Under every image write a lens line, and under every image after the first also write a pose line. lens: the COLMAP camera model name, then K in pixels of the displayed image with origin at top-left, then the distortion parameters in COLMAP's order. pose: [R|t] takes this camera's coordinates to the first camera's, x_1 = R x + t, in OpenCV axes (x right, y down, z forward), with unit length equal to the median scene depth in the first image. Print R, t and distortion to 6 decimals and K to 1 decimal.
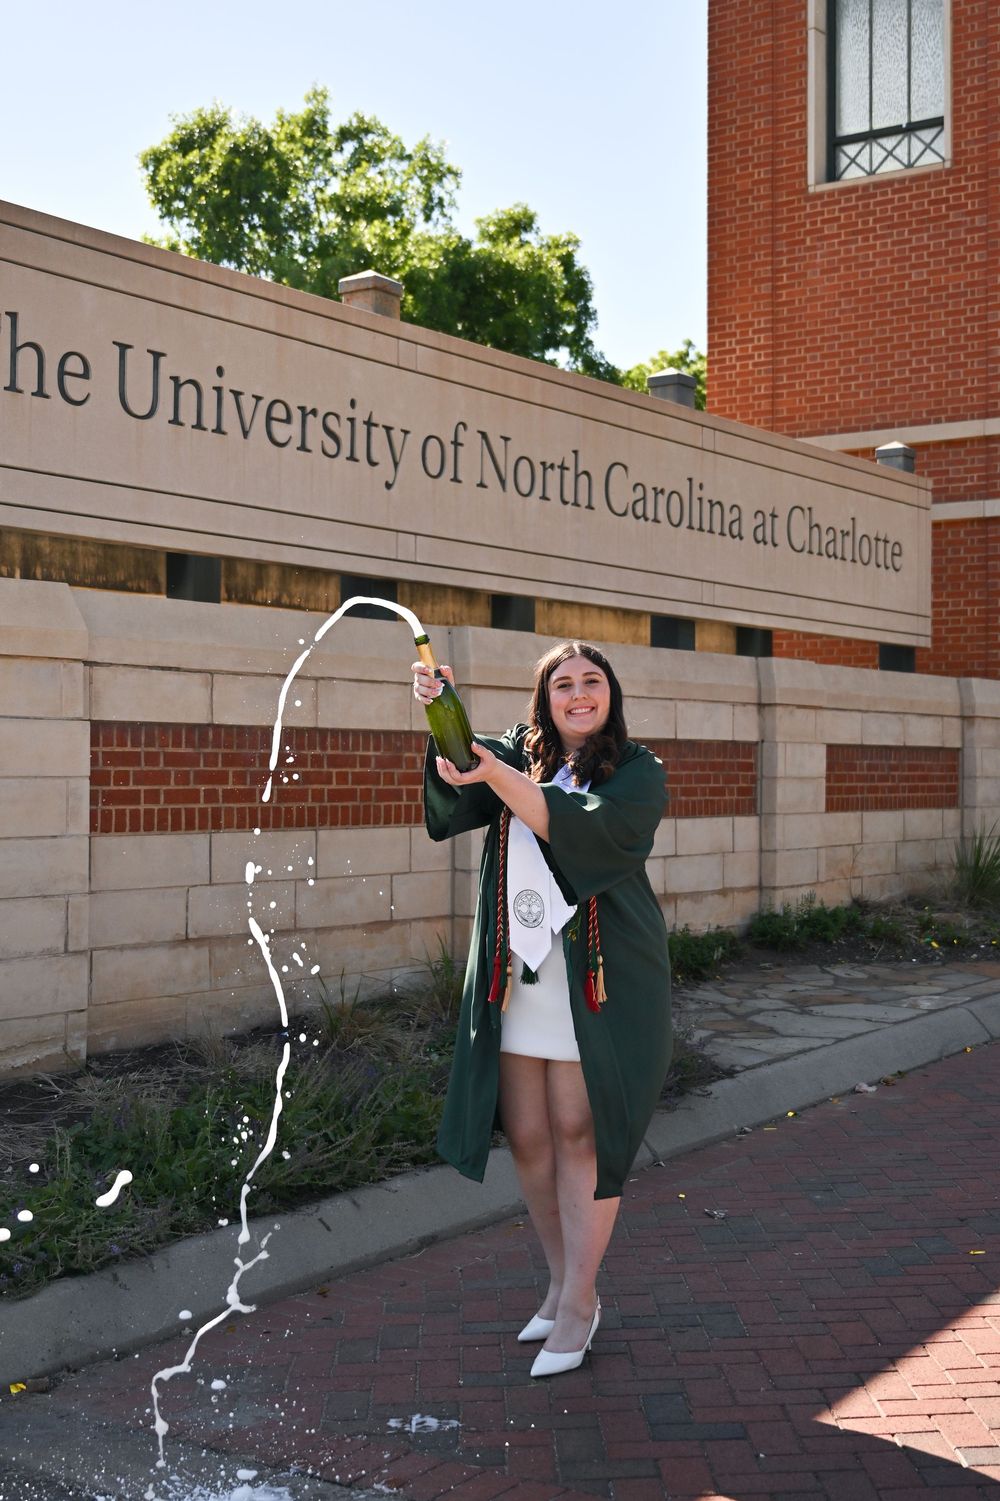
lens RADIAL K [[1978.0, 0, 506.0], [0, 1978.0, 724.8], [0, 0, 1]] dist [0.002908, 0.014936]
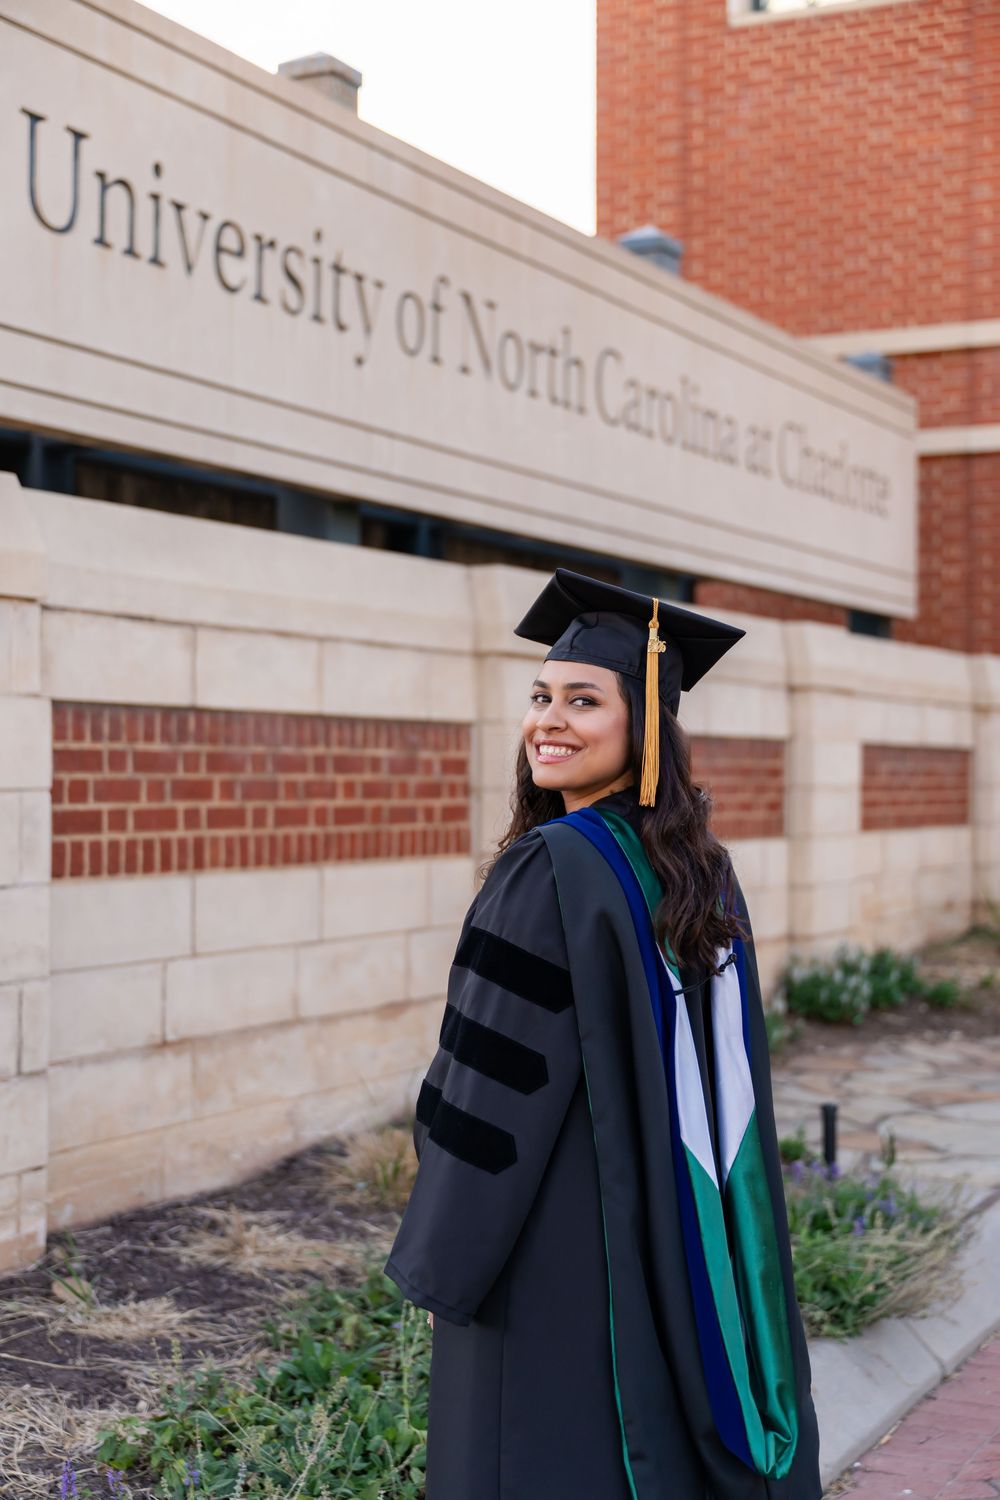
lens RADIAL K [[2340.5, 0, 475.1], [0, 2340.5, 753.5], [0, 0, 1]] dist [0.034966, -0.171274]
pose [[0.988394, -0.001214, 0.151905, -0.110606], [-0.000593, 0.999930, 0.011850, 0.003665], [-0.151909, -0.011802, 0.988324, 0.149017]]
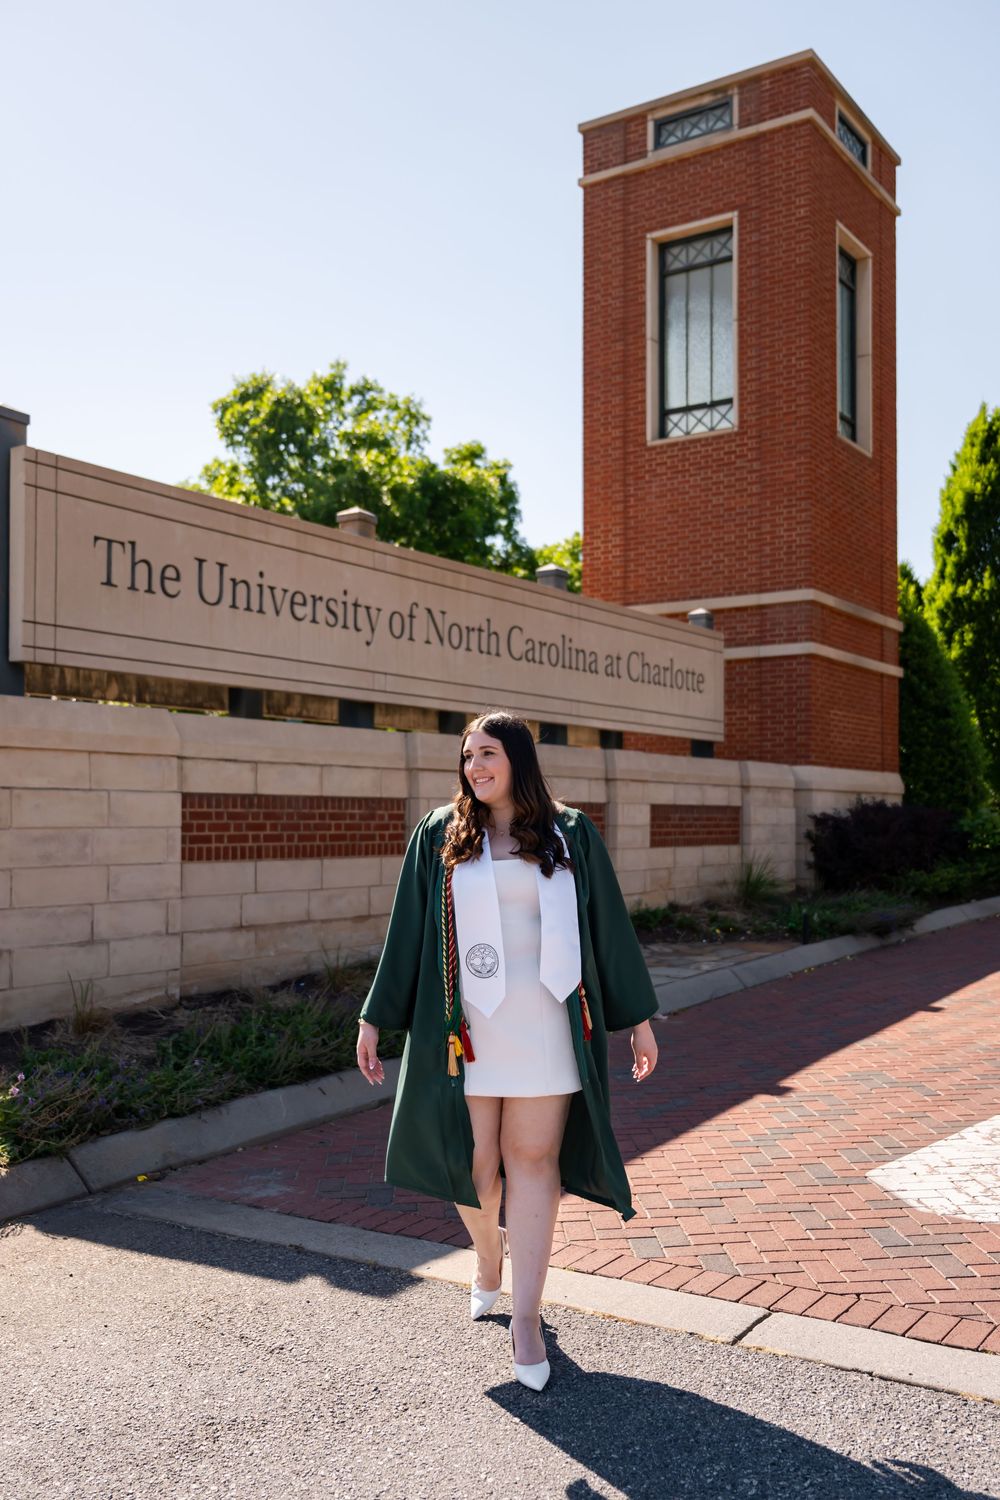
lens RADIAL K [[1361.1, 0, 490.3], [0, 1361.1, 792.8], [0, 0, 1]] dist [-0.003716, 0.002438]
pose [[0.999841, -0.002384, 0.017668, 0.015075], [0.002334, 0.999993, 0.002807, -0.002676], [-0.017674, -0.002765, 0.999840, -0.076910]]
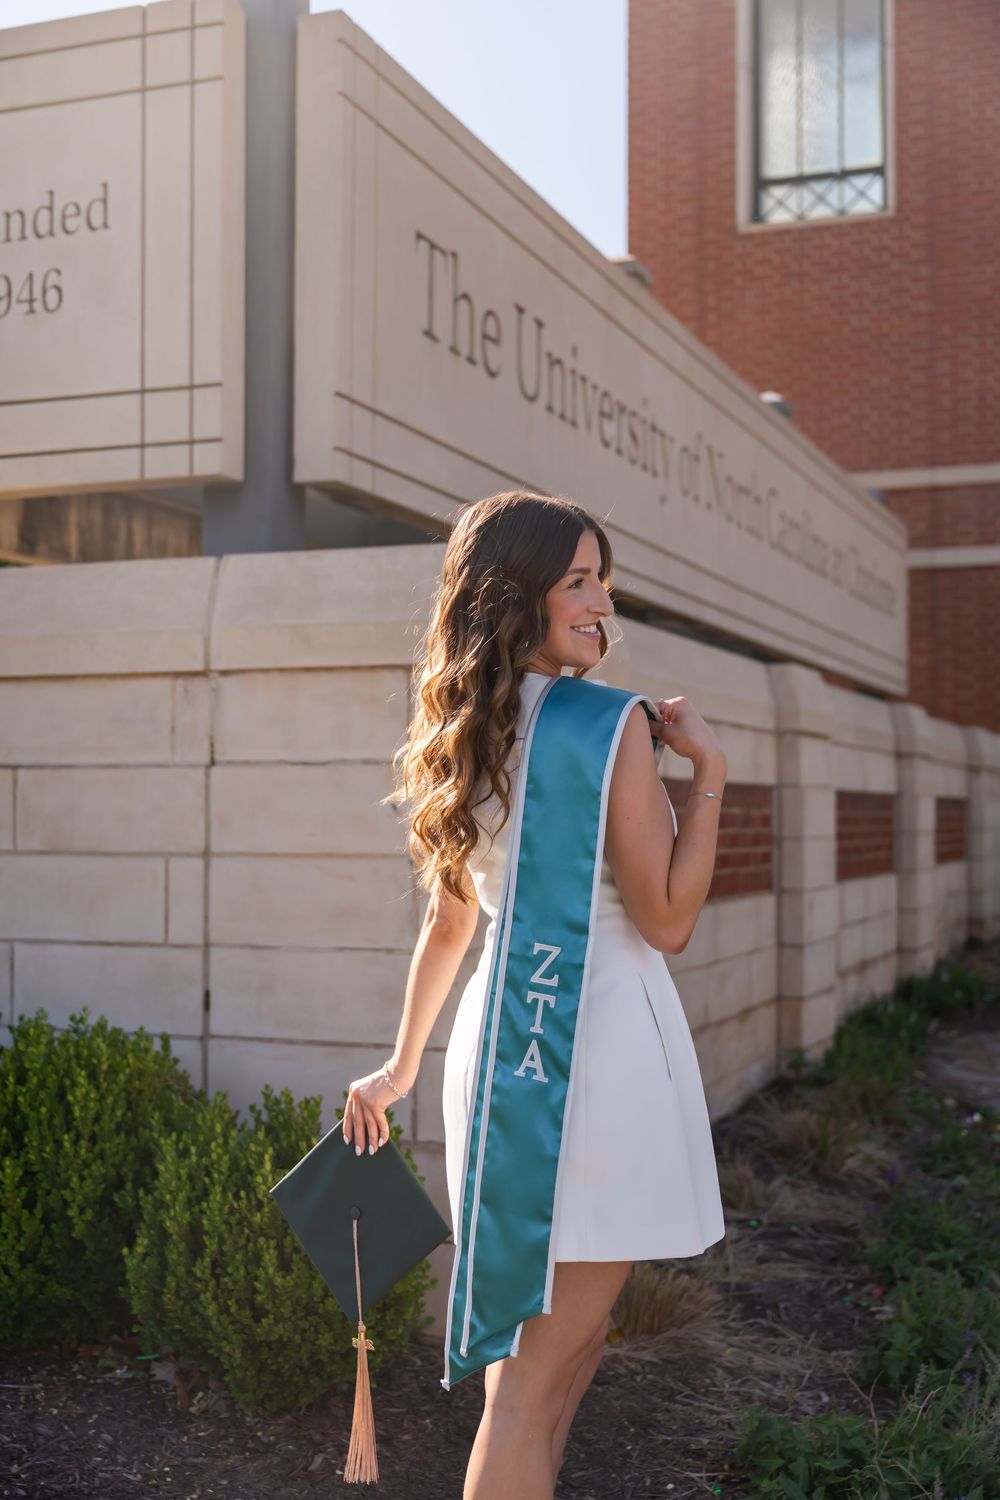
lens RADIAL K [[1882.0, 0, 500.0], [0, 1882.0, 750.0], [0, 0, 1]] dist [-0.001341, -0.019643]
pose [[0.967532, 0.003050, 0.252731, -0.259958], [-0.000105, 0.999932, -0.011665, -0.001792], [-0.252749, 0.011260, 0.967466, 0.172406]]
